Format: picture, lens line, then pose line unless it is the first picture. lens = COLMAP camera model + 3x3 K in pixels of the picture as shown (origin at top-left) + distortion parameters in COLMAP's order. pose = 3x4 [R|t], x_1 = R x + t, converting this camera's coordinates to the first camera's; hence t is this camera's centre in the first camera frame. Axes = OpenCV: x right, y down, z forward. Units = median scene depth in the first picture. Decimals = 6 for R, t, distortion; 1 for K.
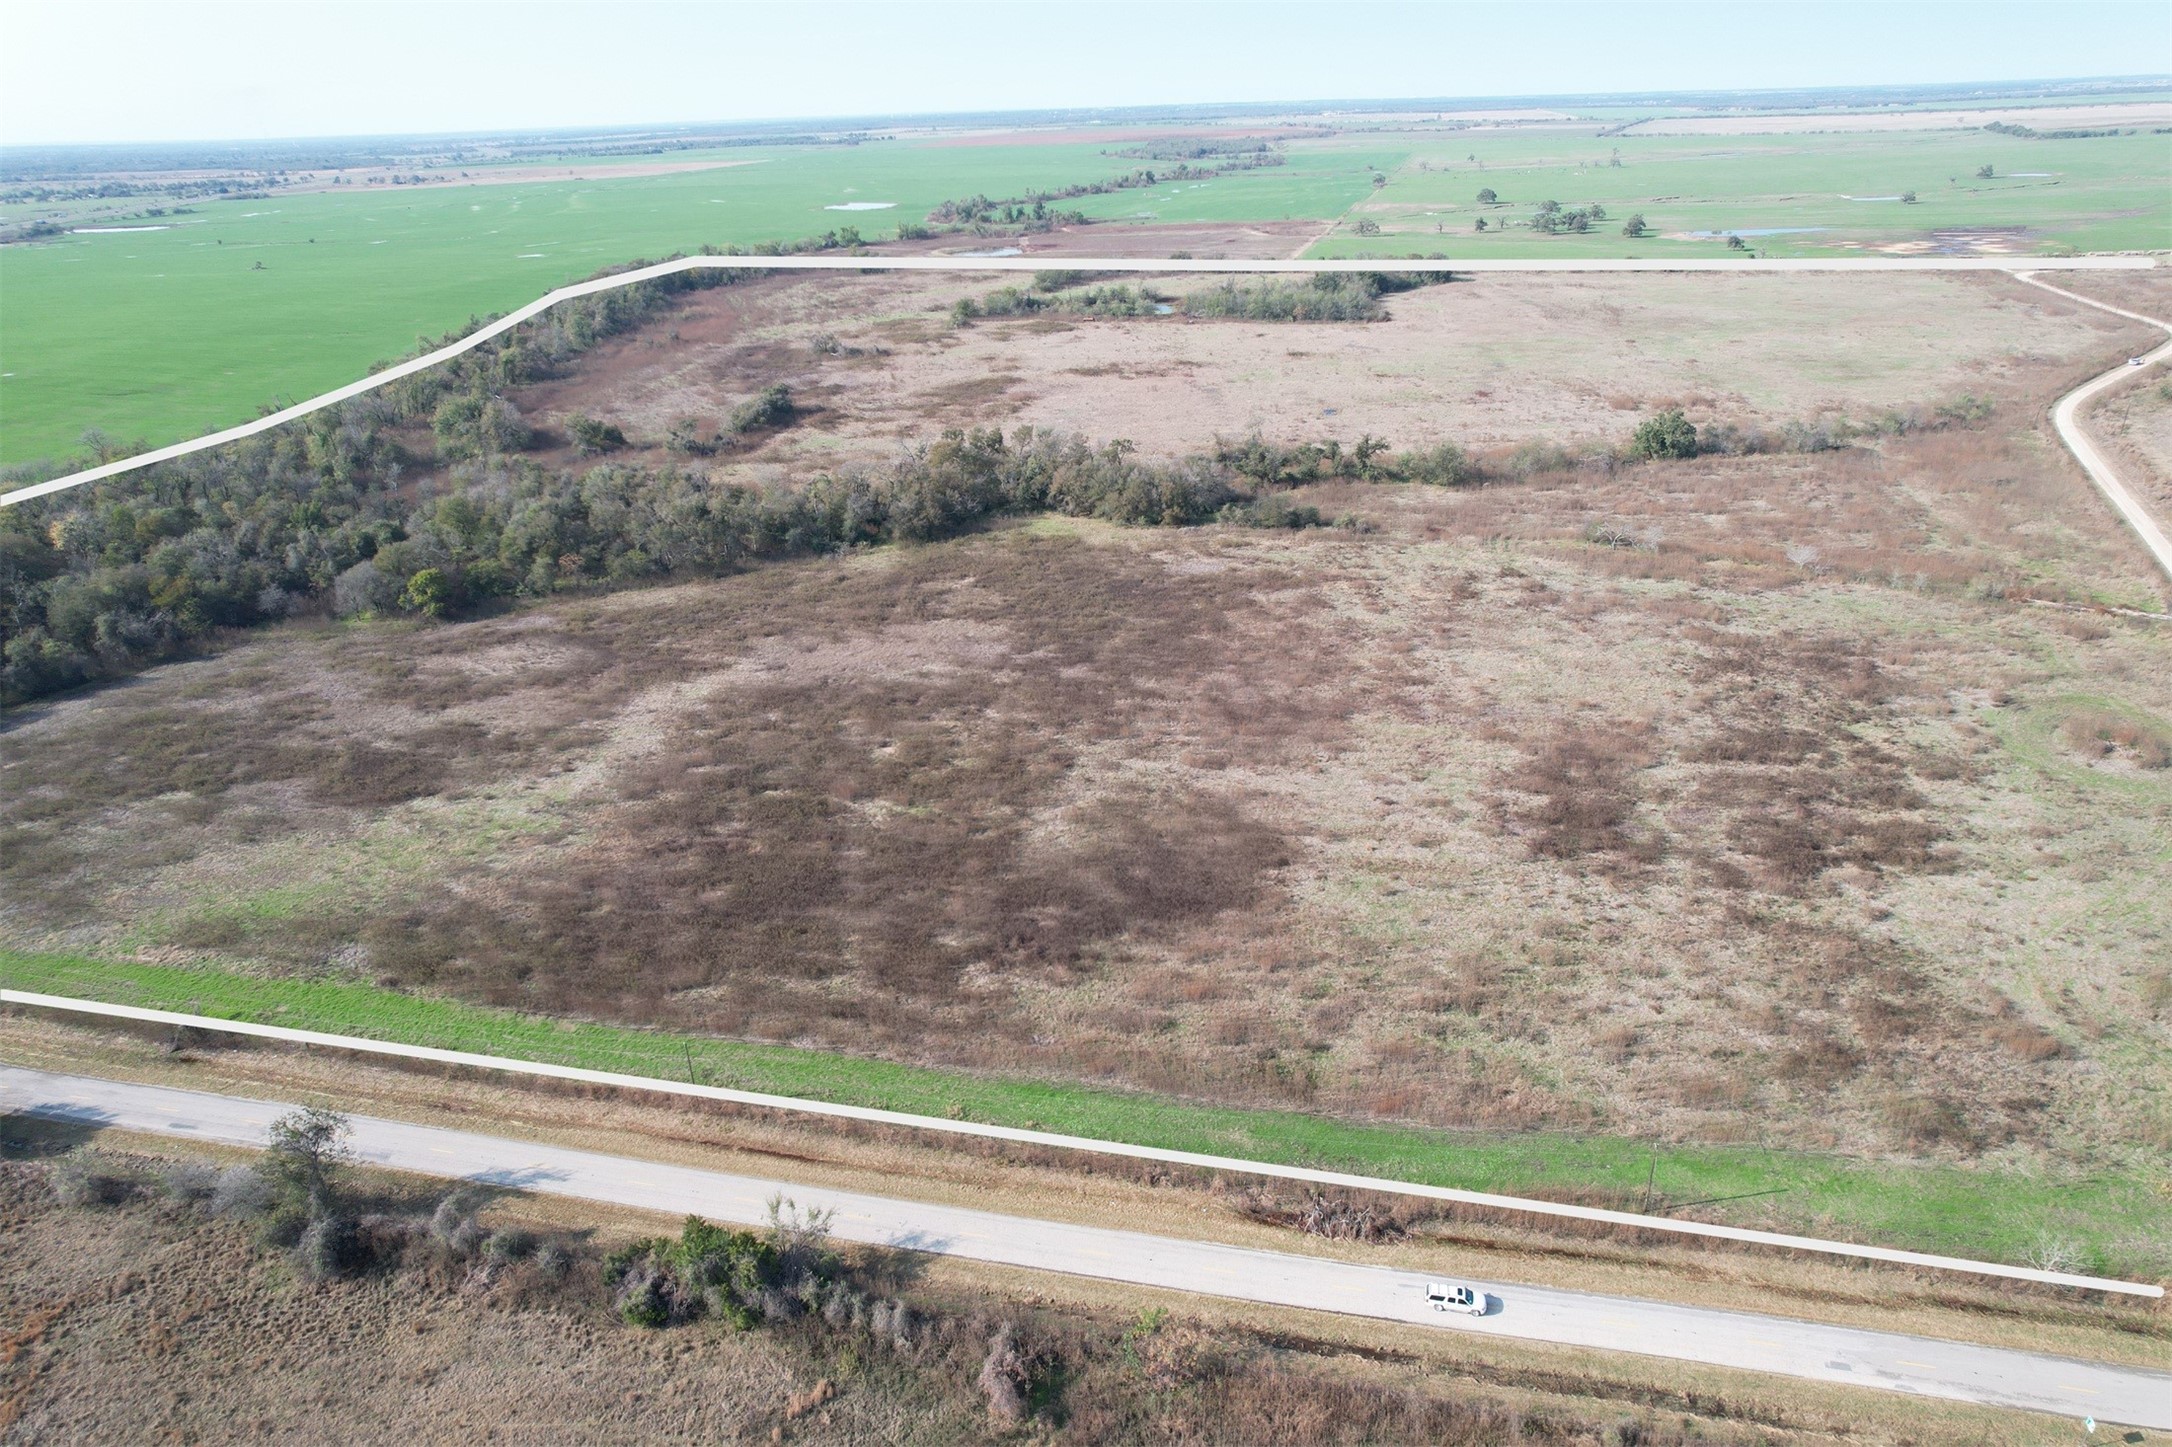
lens RADIAL K [[1398.3, 0, 1090.4], [0, 1398.3, 719.6], [0, 0, 1]] dist [-0.081006, 0.080562]
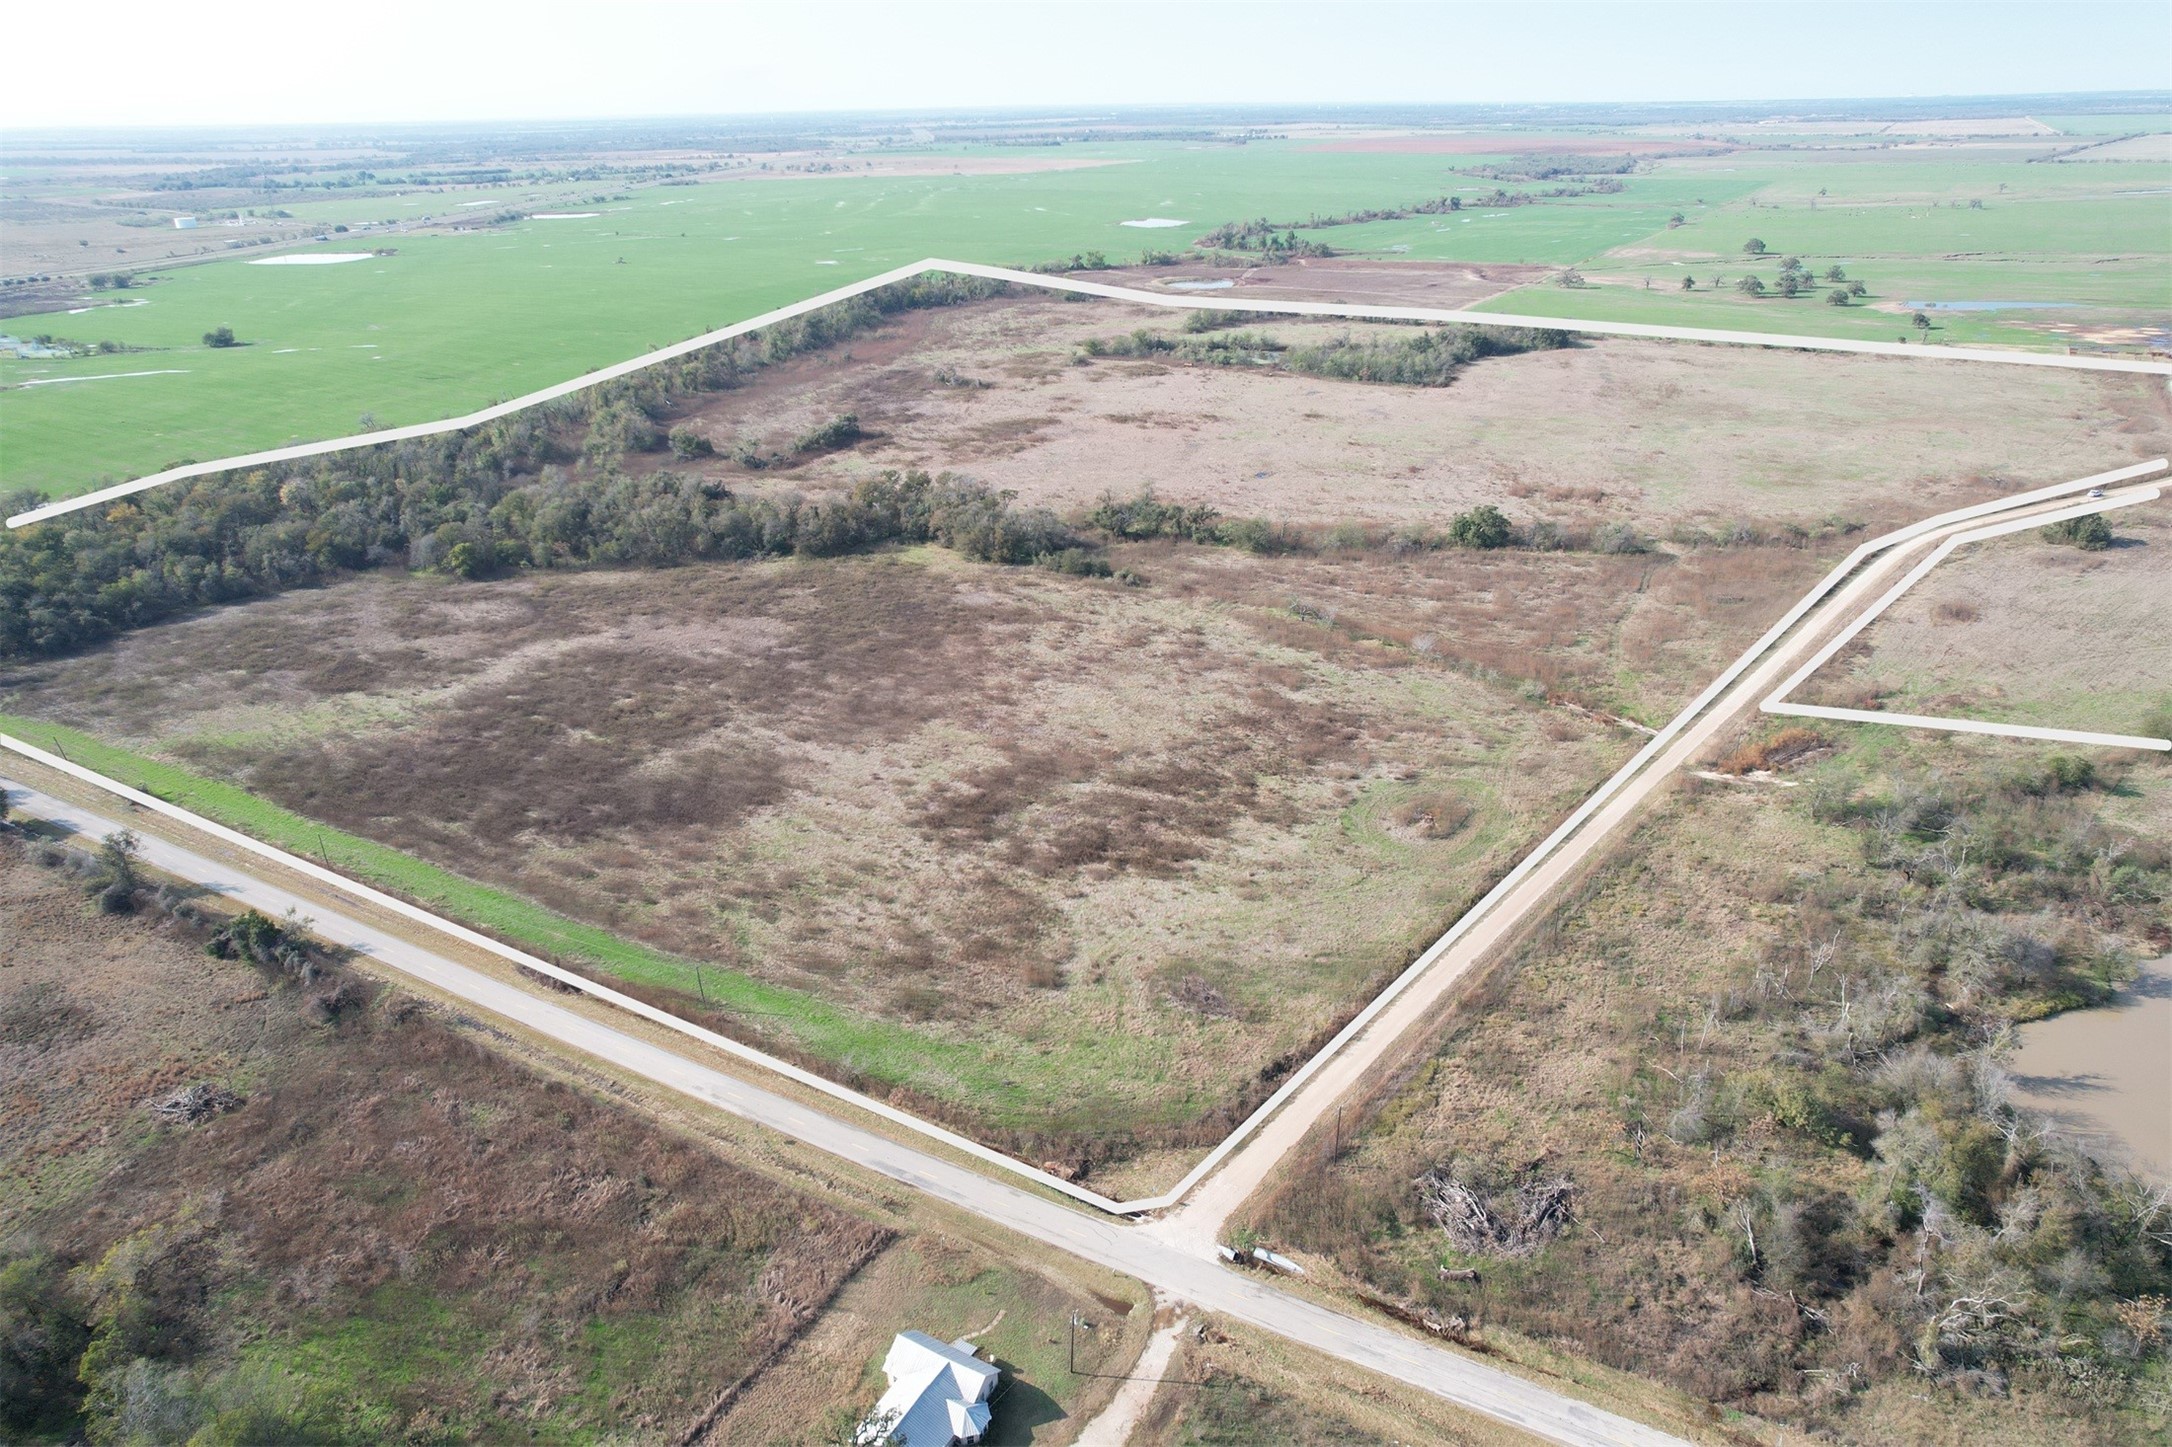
lens RADIAL K [[1398.3, 0, 1090.4], [0, 1398.3, 719.6], [0, 0, 1]] dist [-0.081006, 0.080562]
pose [[0.957684, 0.131837, -0.255852, 0.497360], [-0.129698, 0.991231, 0.025292, -0.041614], [0.256943, 0.008962, 0.966385, -0.218463]]
